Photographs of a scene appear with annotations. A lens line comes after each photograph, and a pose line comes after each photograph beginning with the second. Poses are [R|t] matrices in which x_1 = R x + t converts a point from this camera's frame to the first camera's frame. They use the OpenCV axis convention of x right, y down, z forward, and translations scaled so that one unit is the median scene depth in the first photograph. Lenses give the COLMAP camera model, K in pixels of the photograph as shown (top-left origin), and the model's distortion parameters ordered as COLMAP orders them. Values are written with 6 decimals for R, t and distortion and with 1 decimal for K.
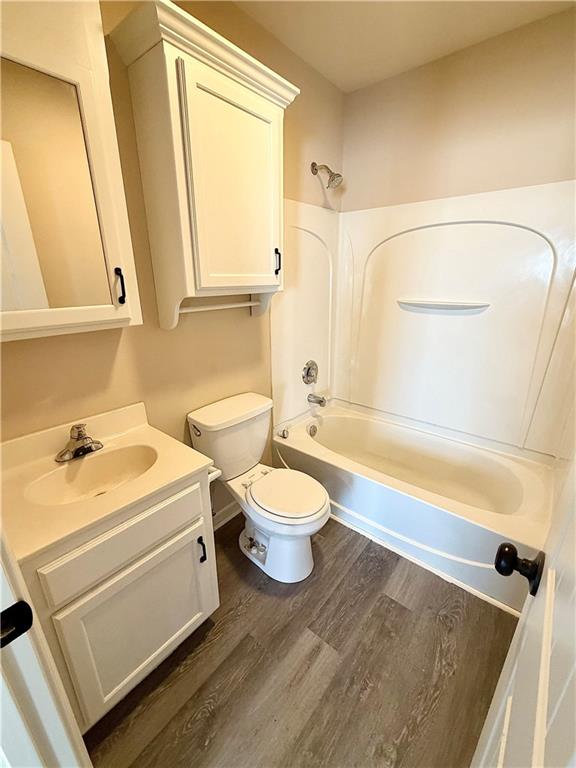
lens RADIAL K [[336.0, 0, 288.0], [0, 336.0, 384.0], [0, 0, 1]] dist [-0.012062, 0.011288]
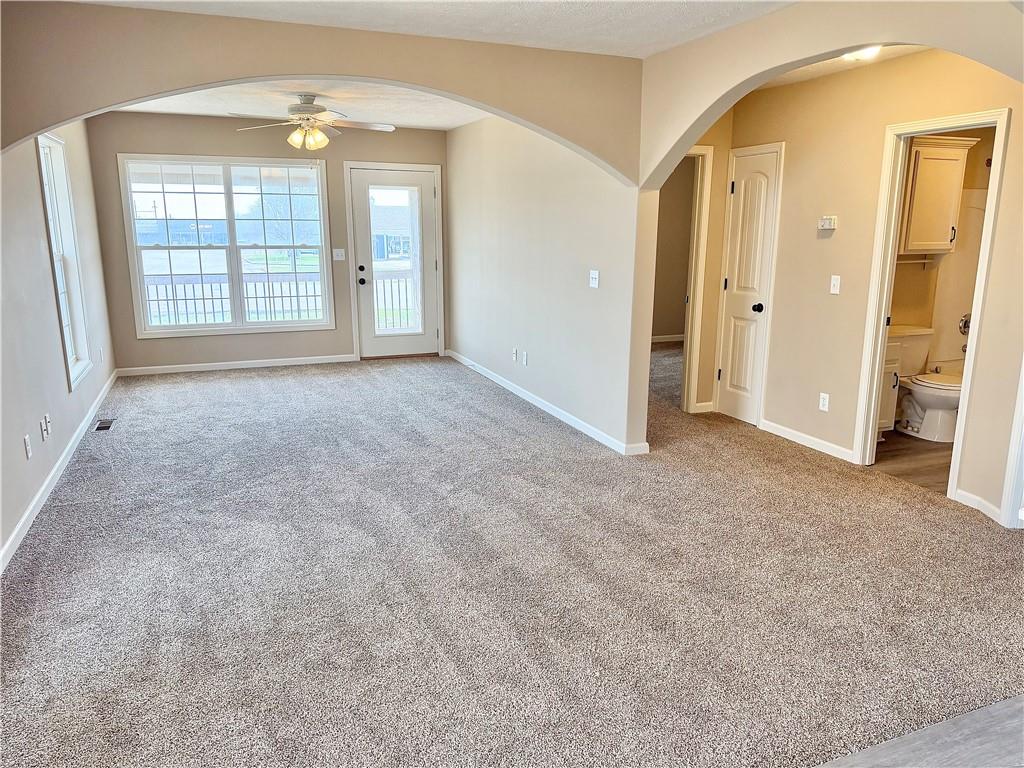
lens RADIAL K [[733.5, 0, 518.6], [0, 733.5, 383.7], [0, 0, 1]] dist [0.118240, -0.196811]
pose [[0.885038, 0.106252, -0.453230, -0.152077], [-0.148976, 0.987048, -0.059515, 0.731310], [0.441037, 0.120193, 0.889404, -2.550927]]
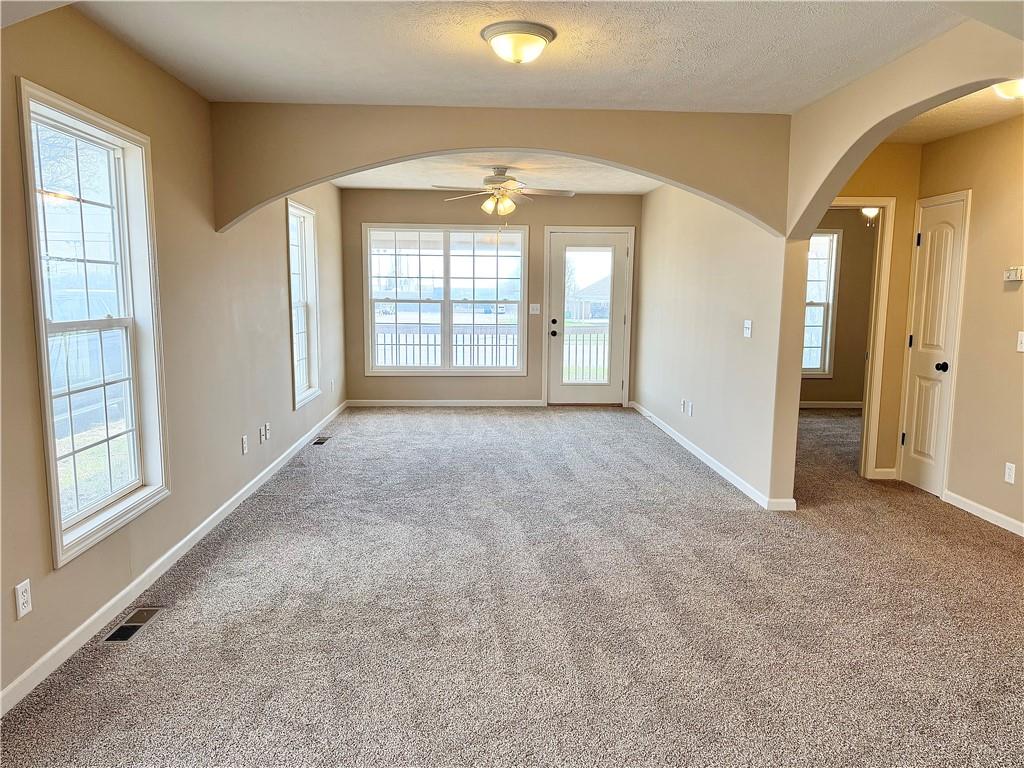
lens RADIAL K [[733.5, 0, 518.6], [0, 733.5, 383.7], [0, 0, 1]] dist [0.118240, -0.196811]
pose [[0.680450, 0.103614, -0.725433, 0.369181], [-0.235324, 0.968417, -0.082412, 0.772526], [0.693982, 0.226789, 0.683342, -2.429962]]
